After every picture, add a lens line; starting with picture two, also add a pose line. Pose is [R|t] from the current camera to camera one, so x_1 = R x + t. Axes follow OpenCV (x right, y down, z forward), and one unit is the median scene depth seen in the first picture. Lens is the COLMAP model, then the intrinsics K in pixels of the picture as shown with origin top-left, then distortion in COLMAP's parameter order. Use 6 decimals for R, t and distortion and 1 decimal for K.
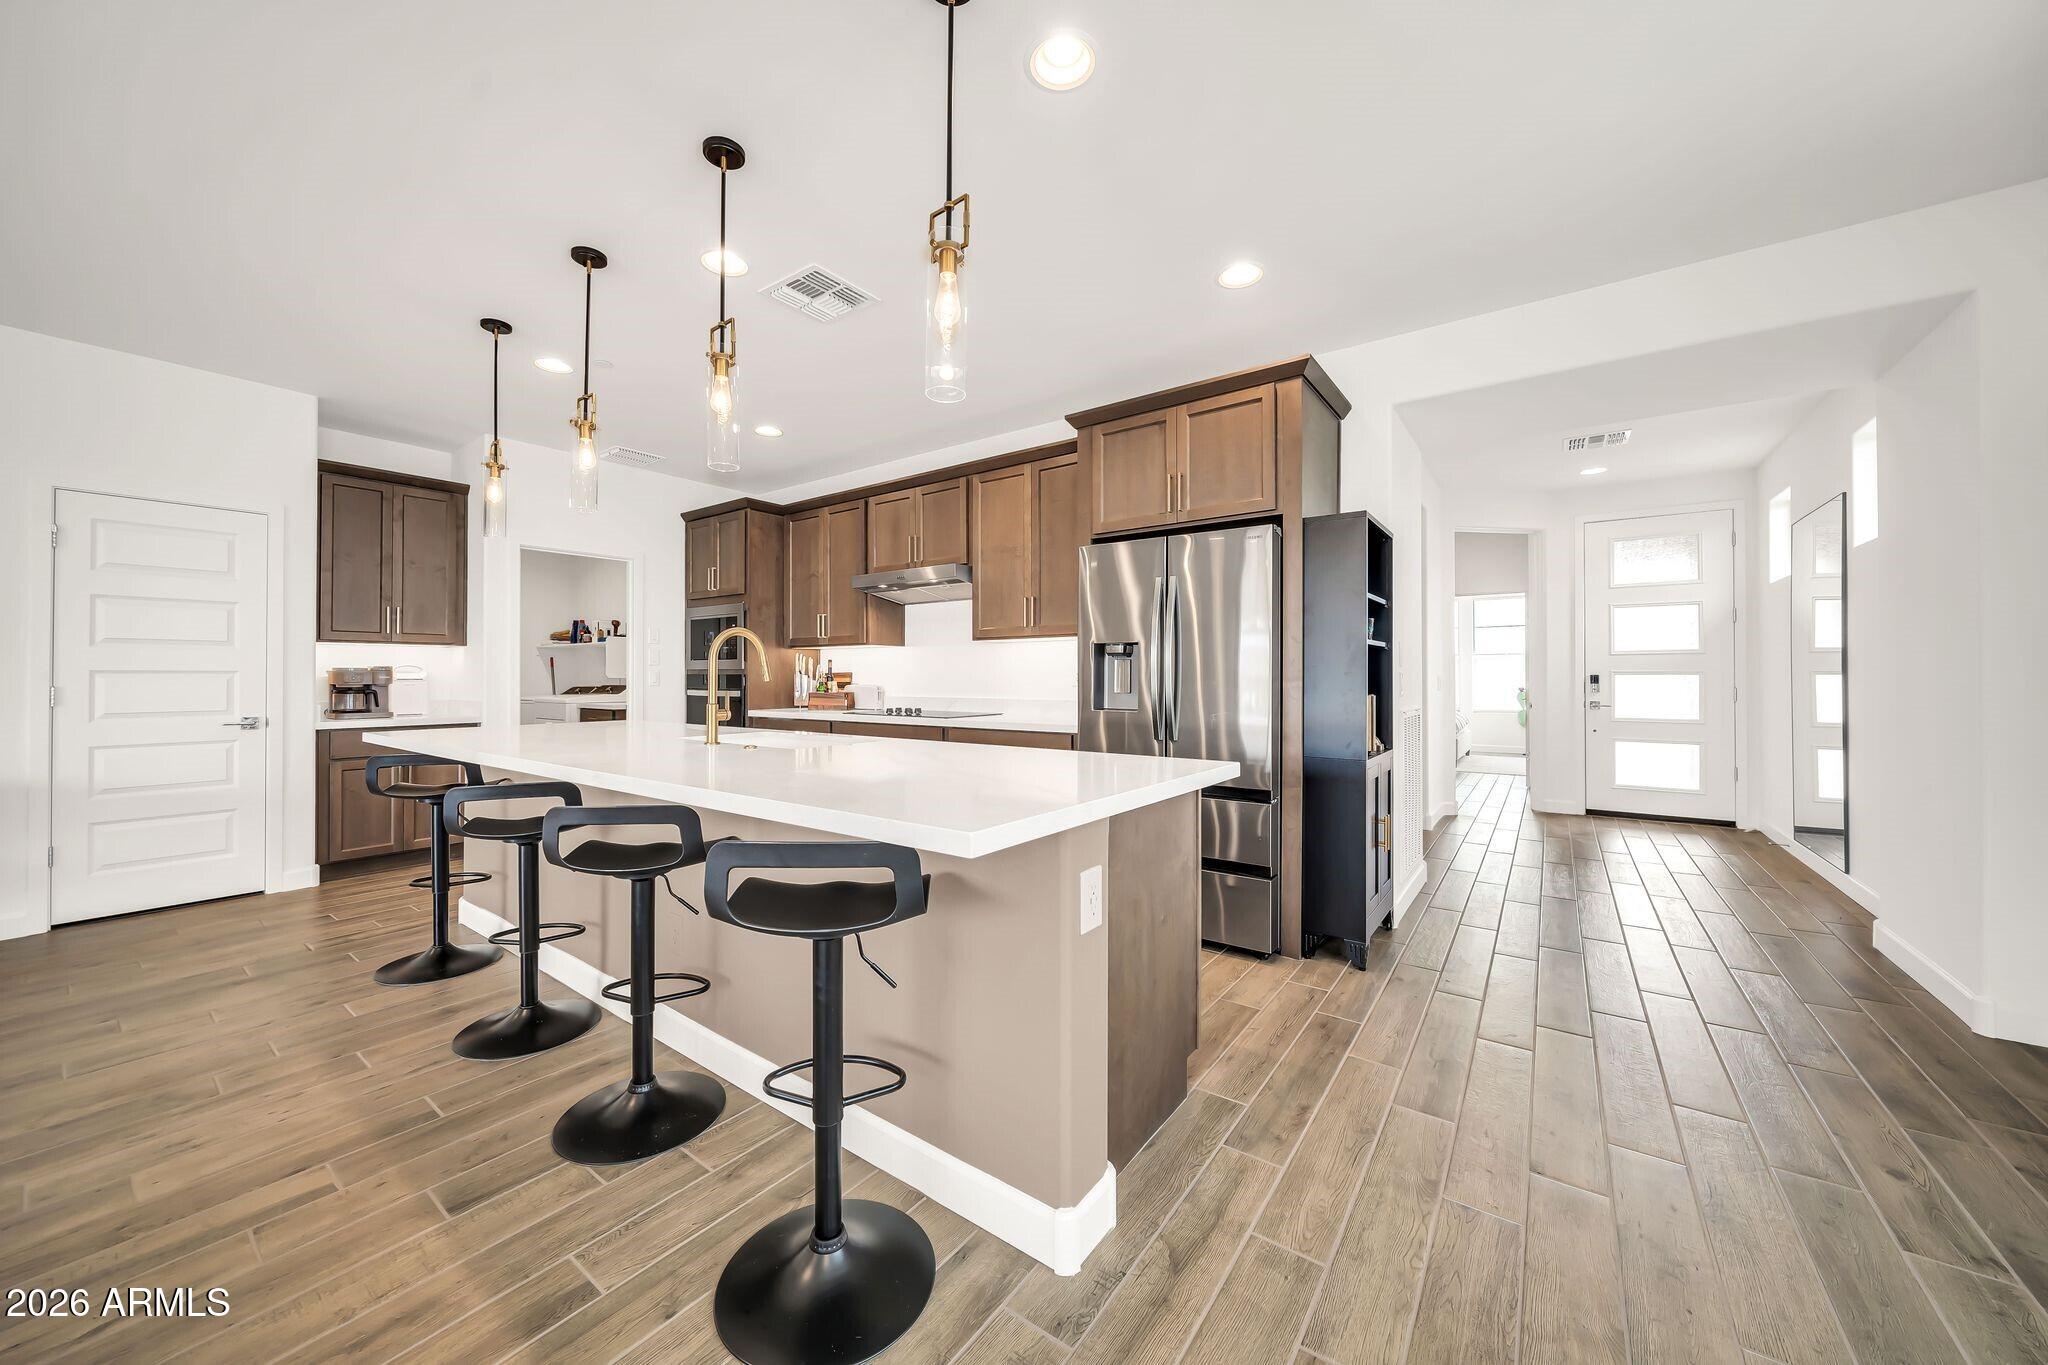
lens RADIAL K [[734.6, 0, 1003.2], [0, 734.6, 674.7], [0, 0, 1]] dist [-0.001376, -0.000032]
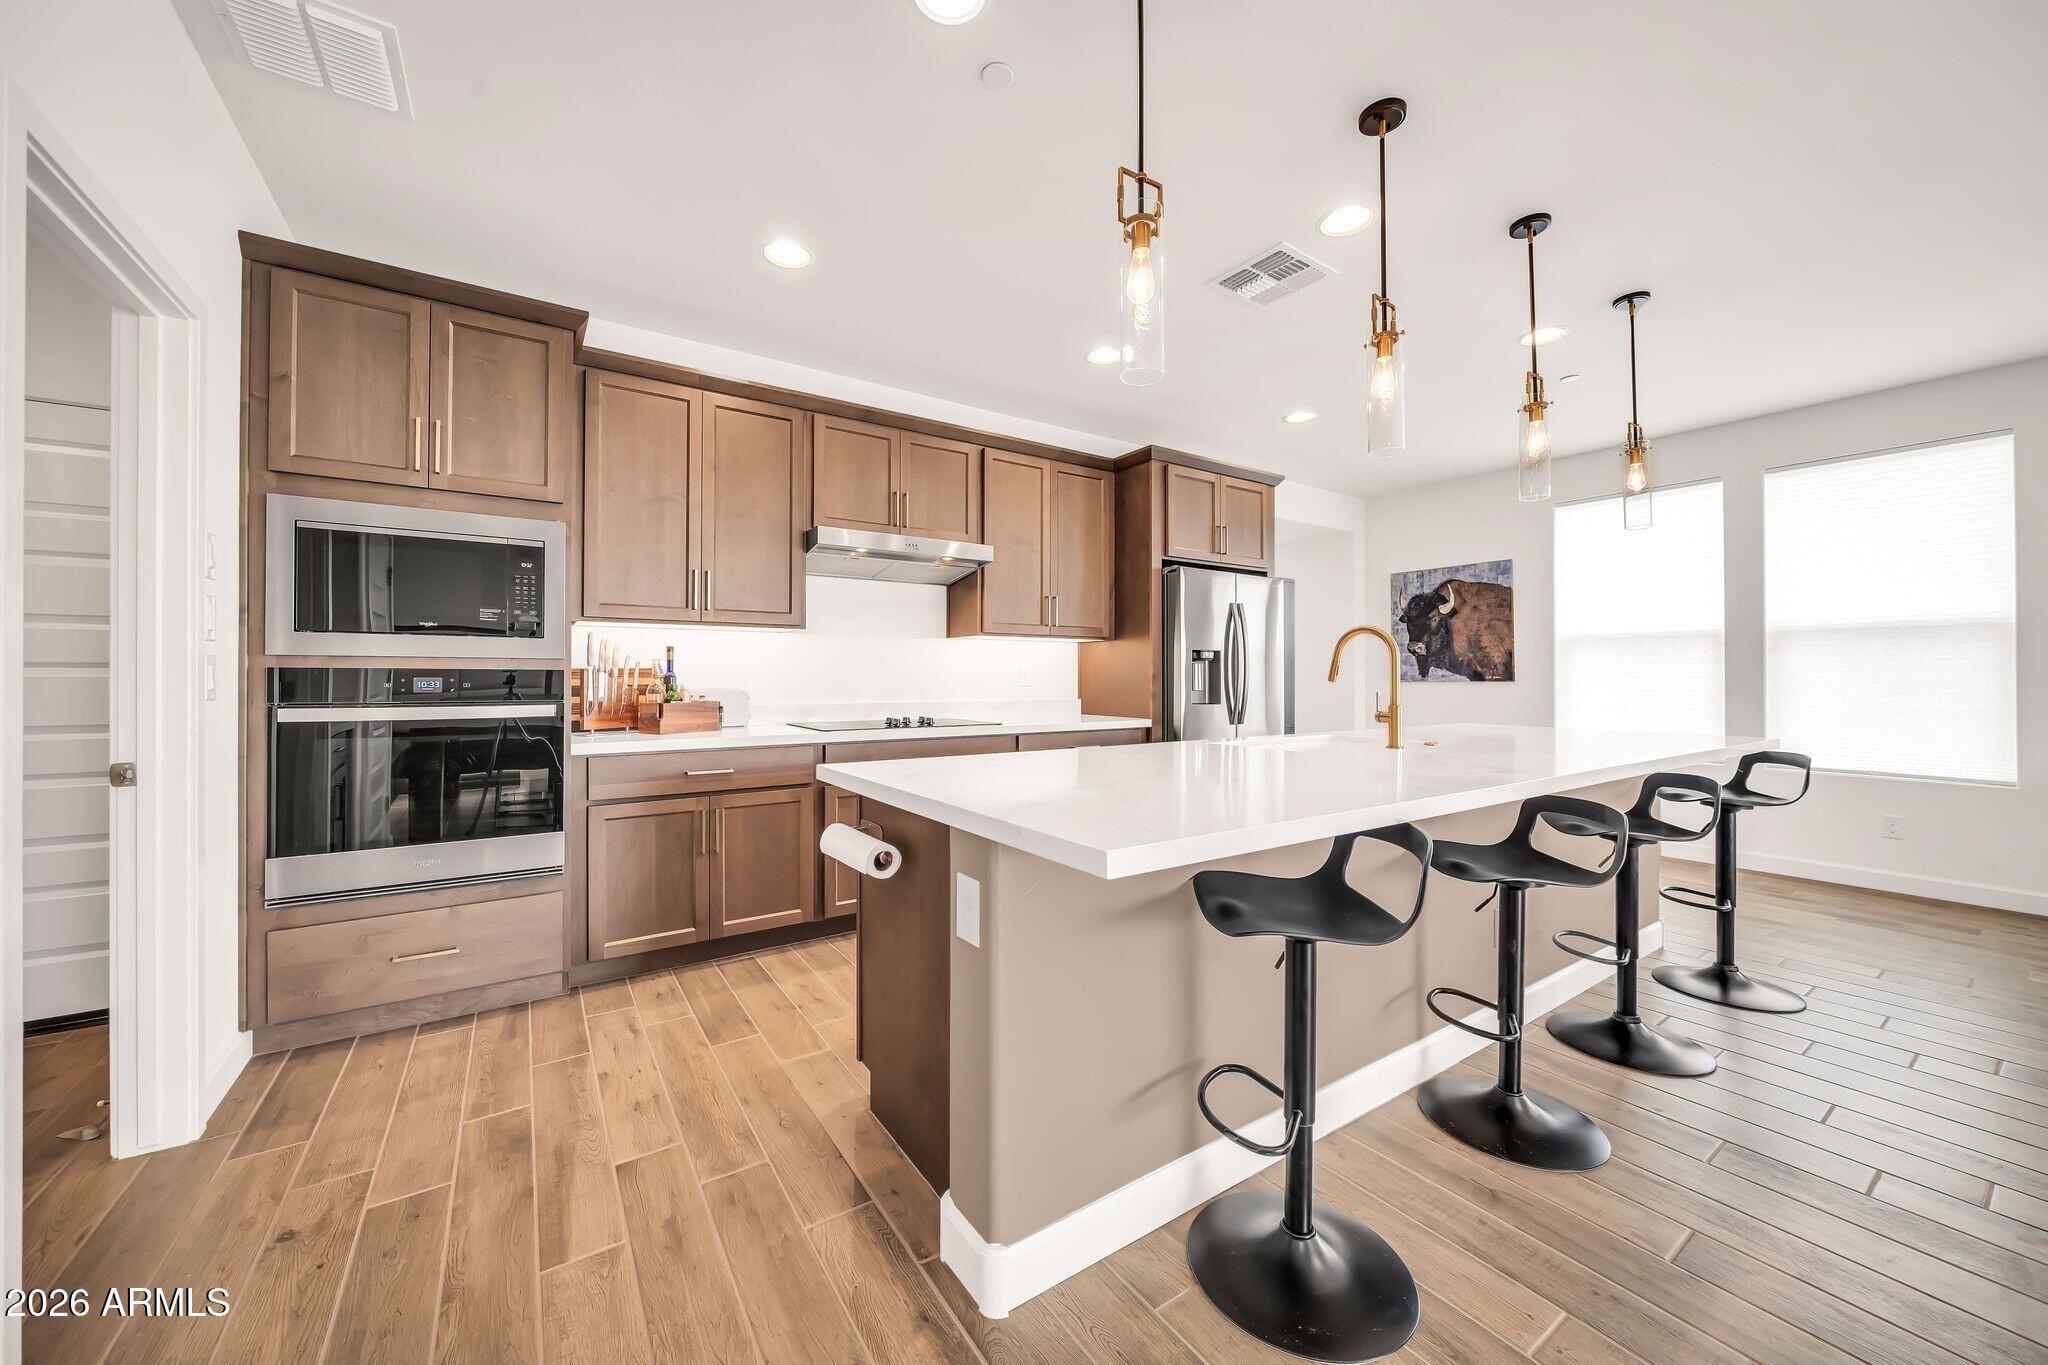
lens RADIAL K [[734.6, 0, 1003.2], [0, 734.6, 674.7], [0, 0, 1]] dist [-0.001376, -0.000032]
pose [[0.351232, 0.004701, 0.936277, -0.795190], [-0.004312, 0.999985, -0.003404, 0.003133], [-0.936279, -0.002842, 0.351247, 0.629633]]
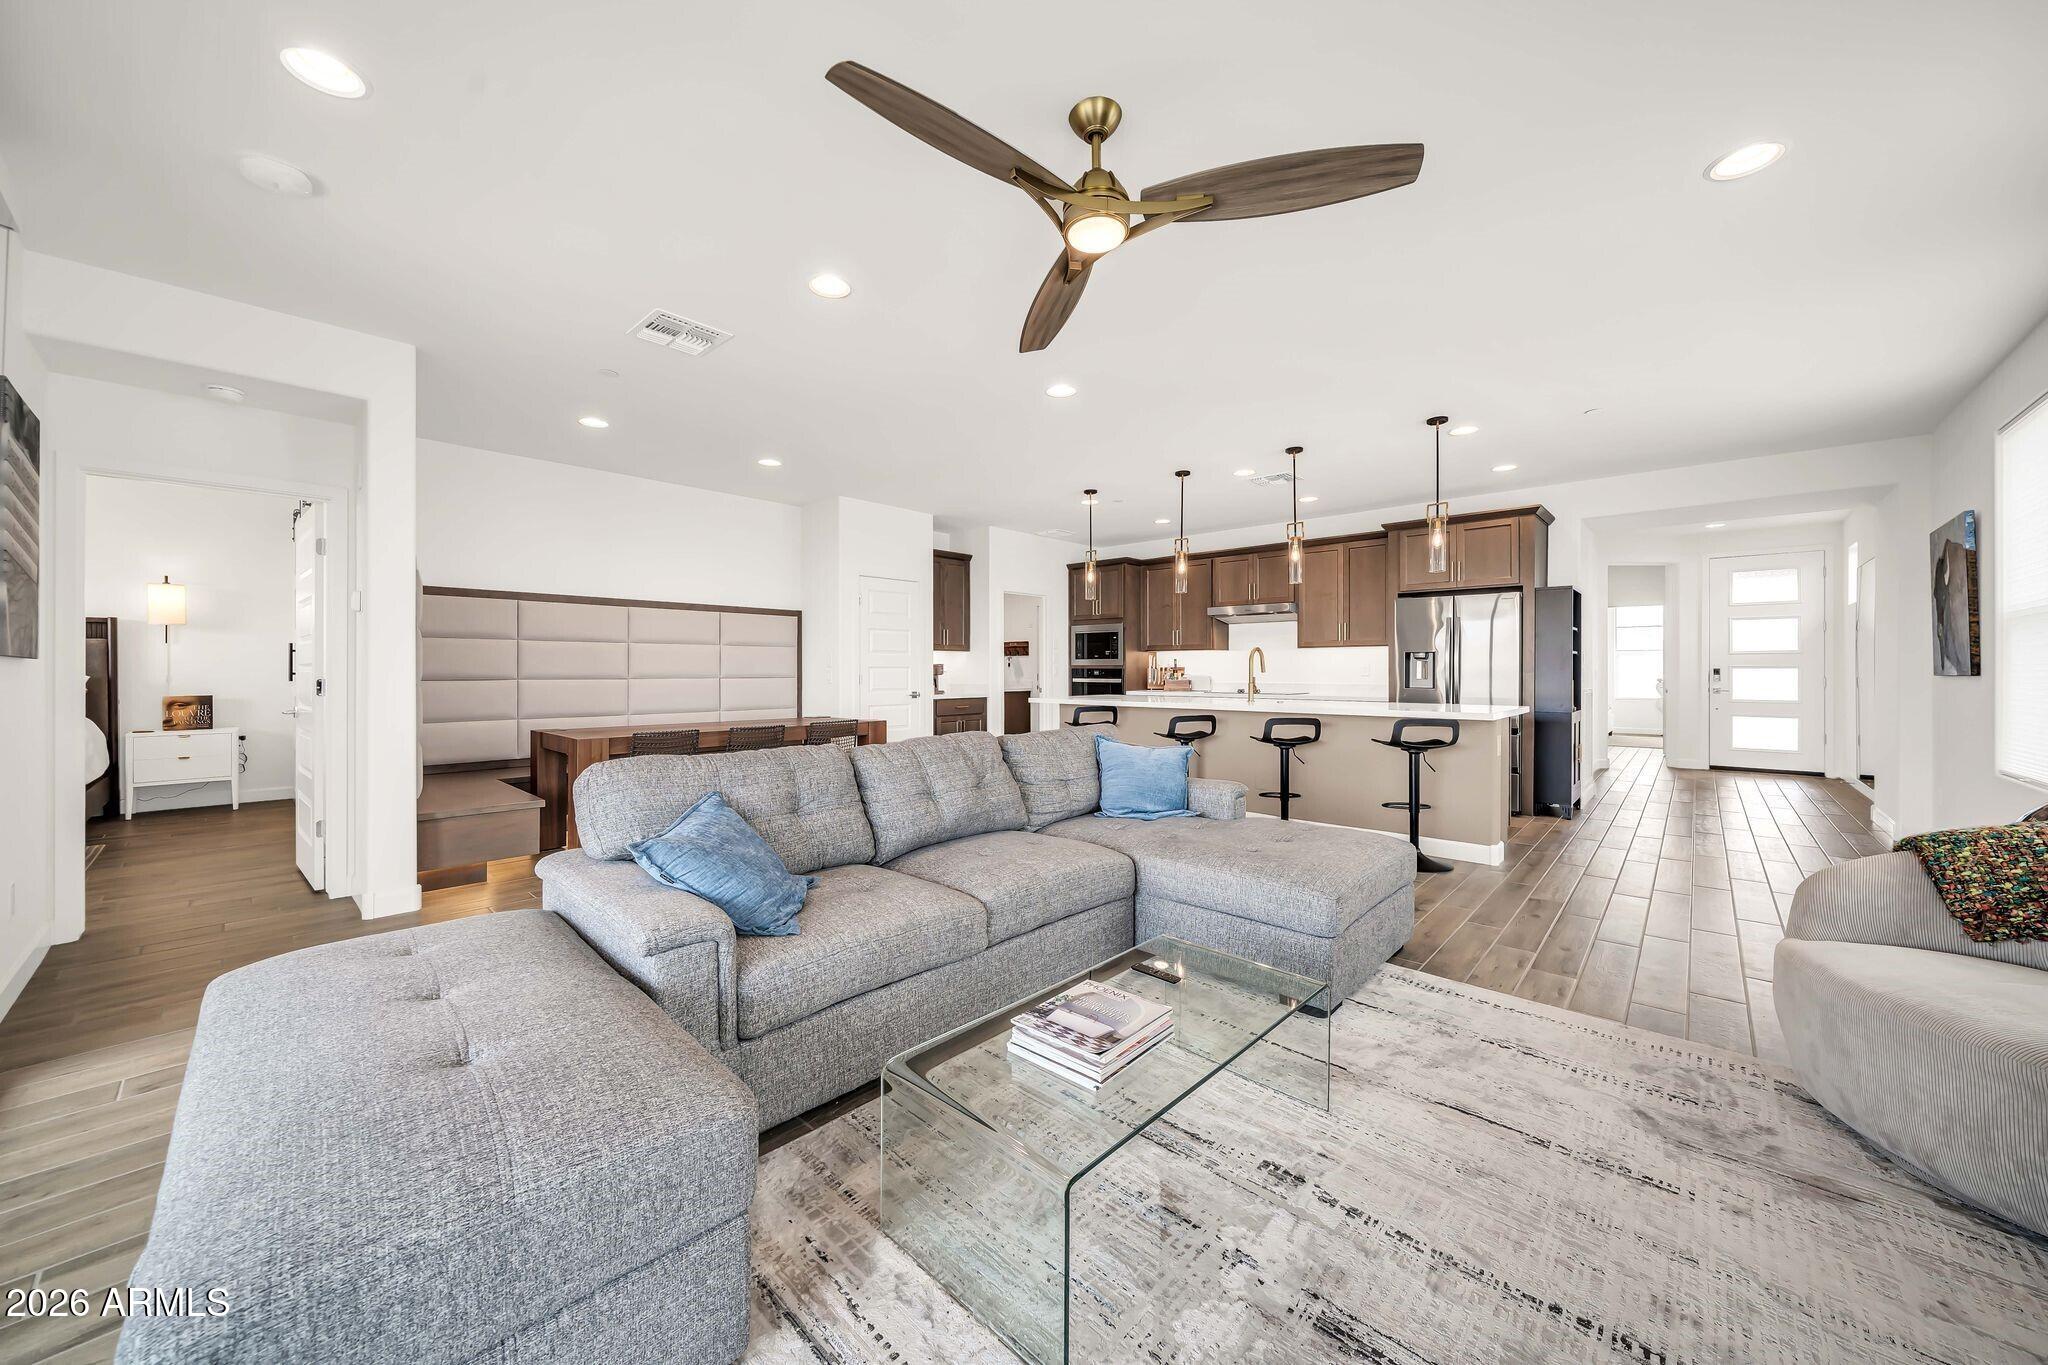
lens RADIAL K [[732.9, 0, 1021.5], [0, 732.9, 670.6], [0, 0, 1]] dist [0.002343, 0.000214]
pose [[0.994686, 0.000060, -0.102954, -0.461475], [0.000452, 0.999988, 0.004957, -0.004128], [0.102953, -0.004978, 0.994674, -0.664107]]
